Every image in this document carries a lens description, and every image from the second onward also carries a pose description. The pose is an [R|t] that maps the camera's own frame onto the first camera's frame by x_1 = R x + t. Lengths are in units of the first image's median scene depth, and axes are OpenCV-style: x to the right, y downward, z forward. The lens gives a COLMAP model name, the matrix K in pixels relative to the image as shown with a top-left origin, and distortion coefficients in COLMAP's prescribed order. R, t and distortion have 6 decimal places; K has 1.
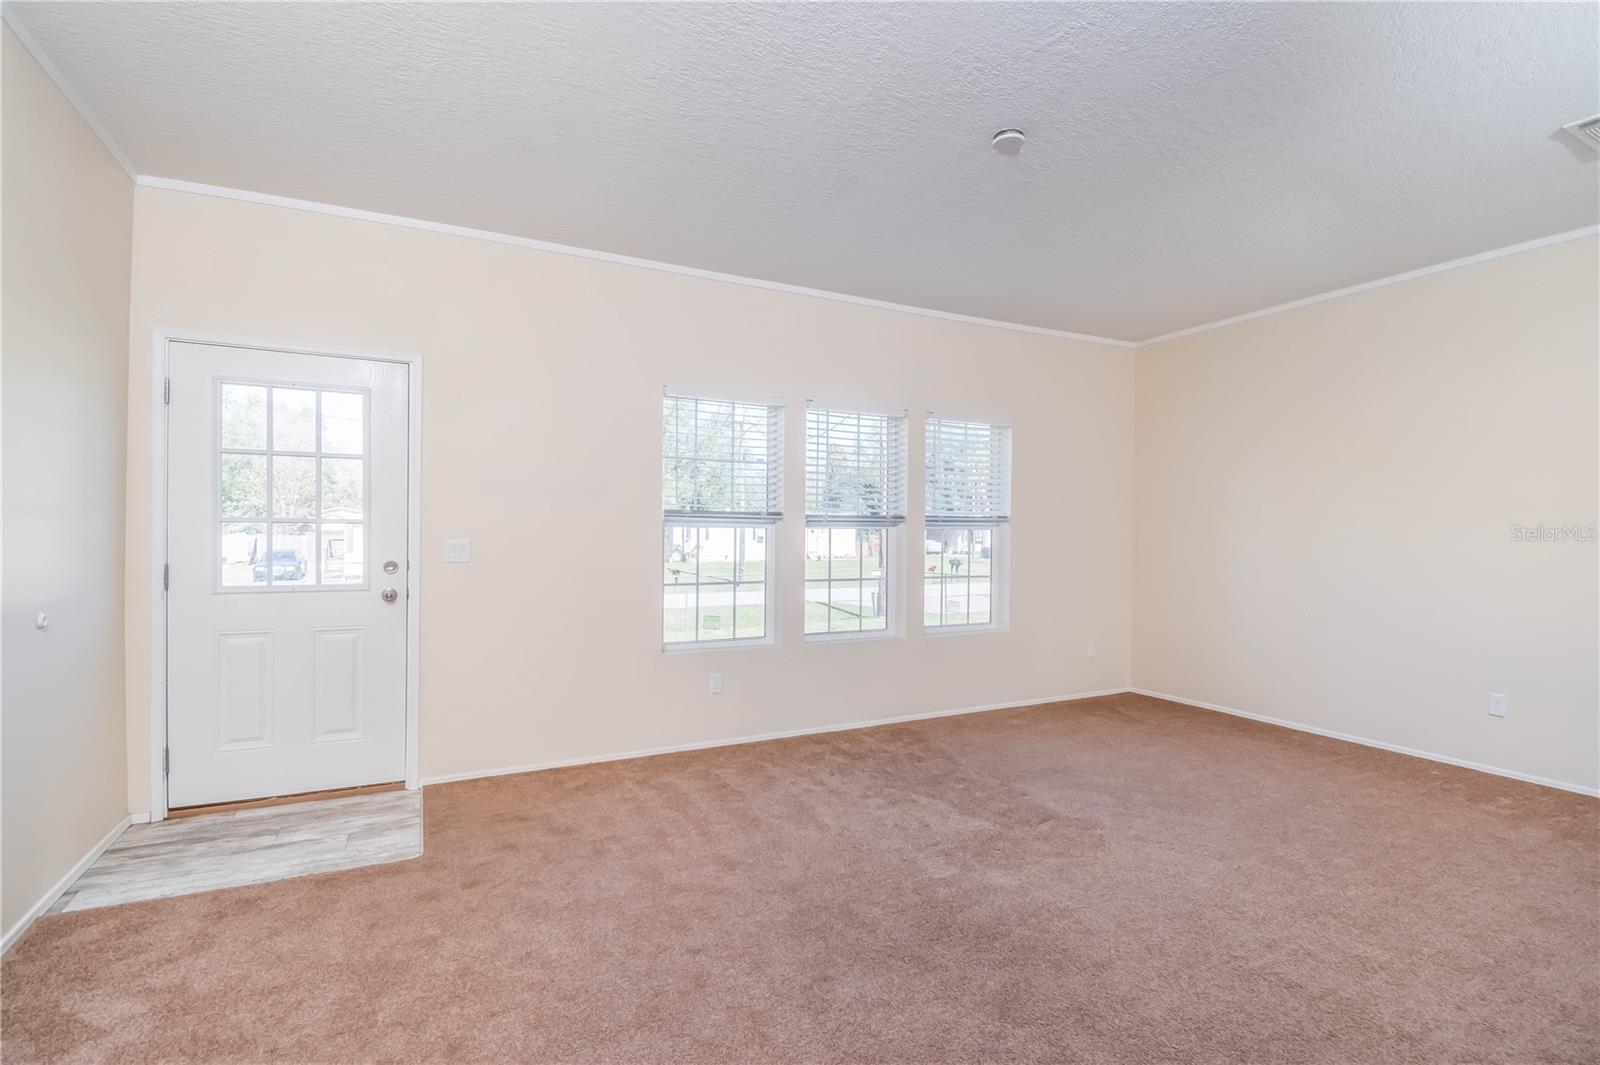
lens RADIAL K [[739.2, 0, 800.0], [0, 739.2, 532.5], [0, 0, 1]] dist [0.001244, -0.014809]
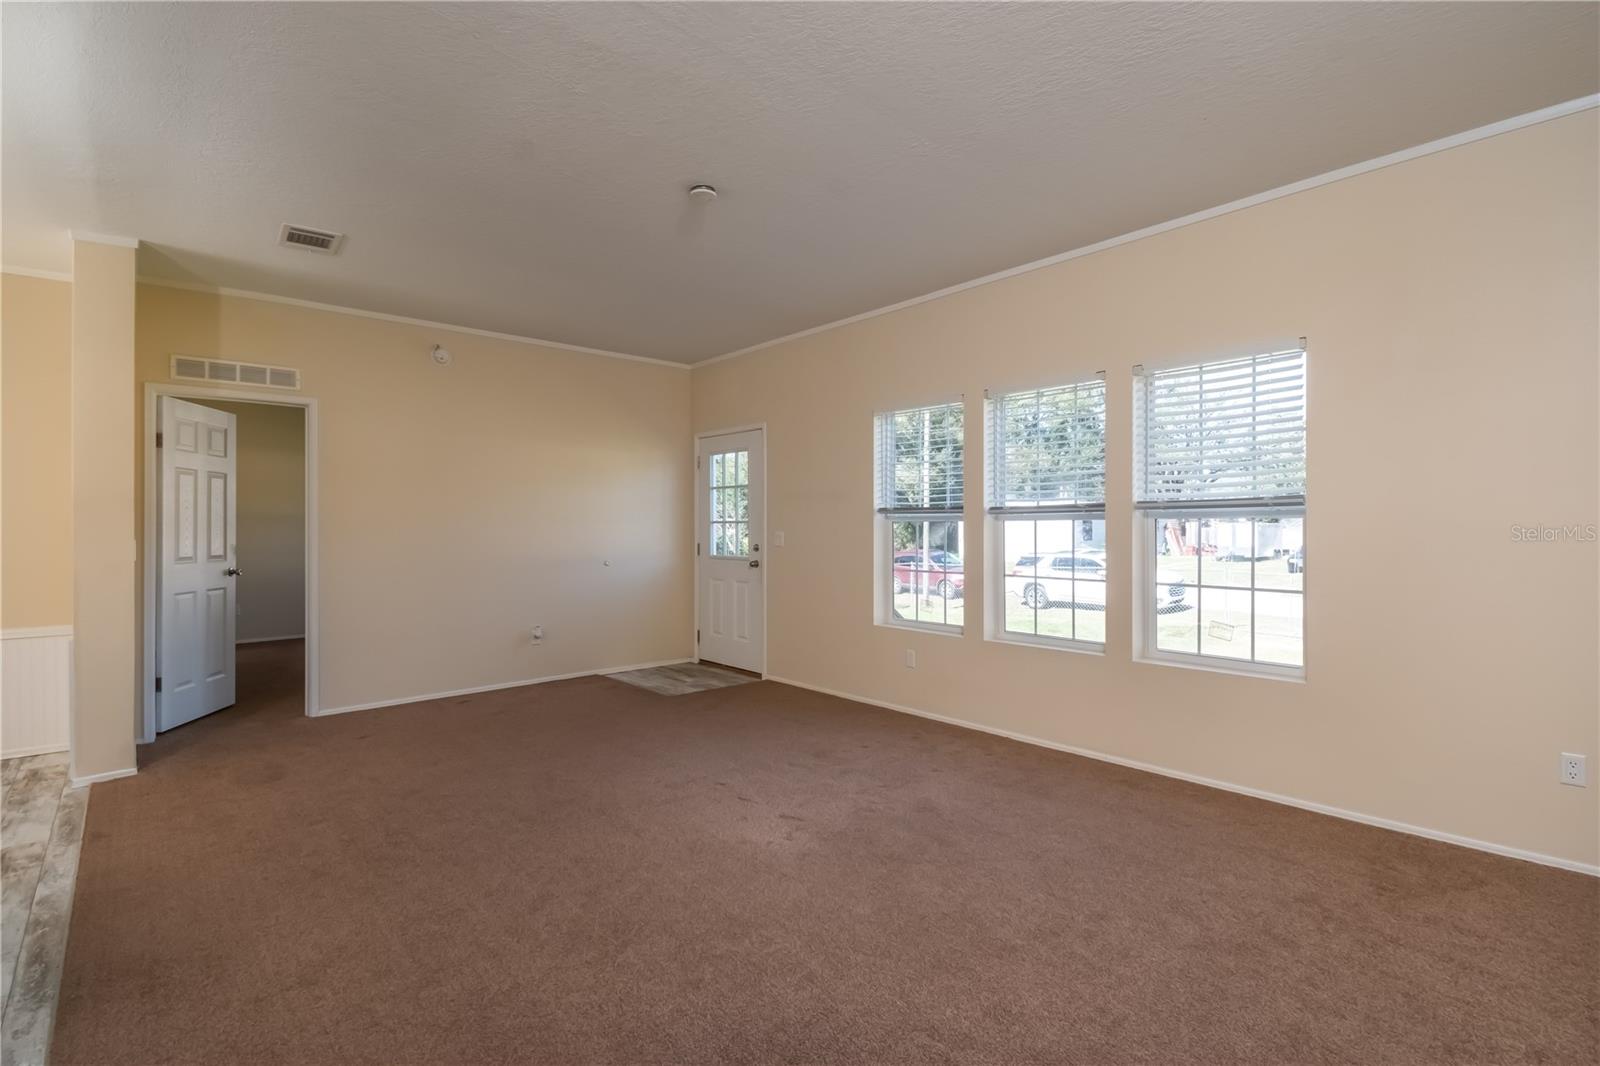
lens RADIAL K [[739.2, 0, 800.0], [0, 739.2, 533.0], [0, 0, 1]] dist [0.001244, -0.014809]
pose [[0.257645, 0.002159, -0.966237, 0.835602], [0.008992, 0.999949, 0.004632, 0.002822], [0.966198, -0.009882, 0.257613, 0.479581]]
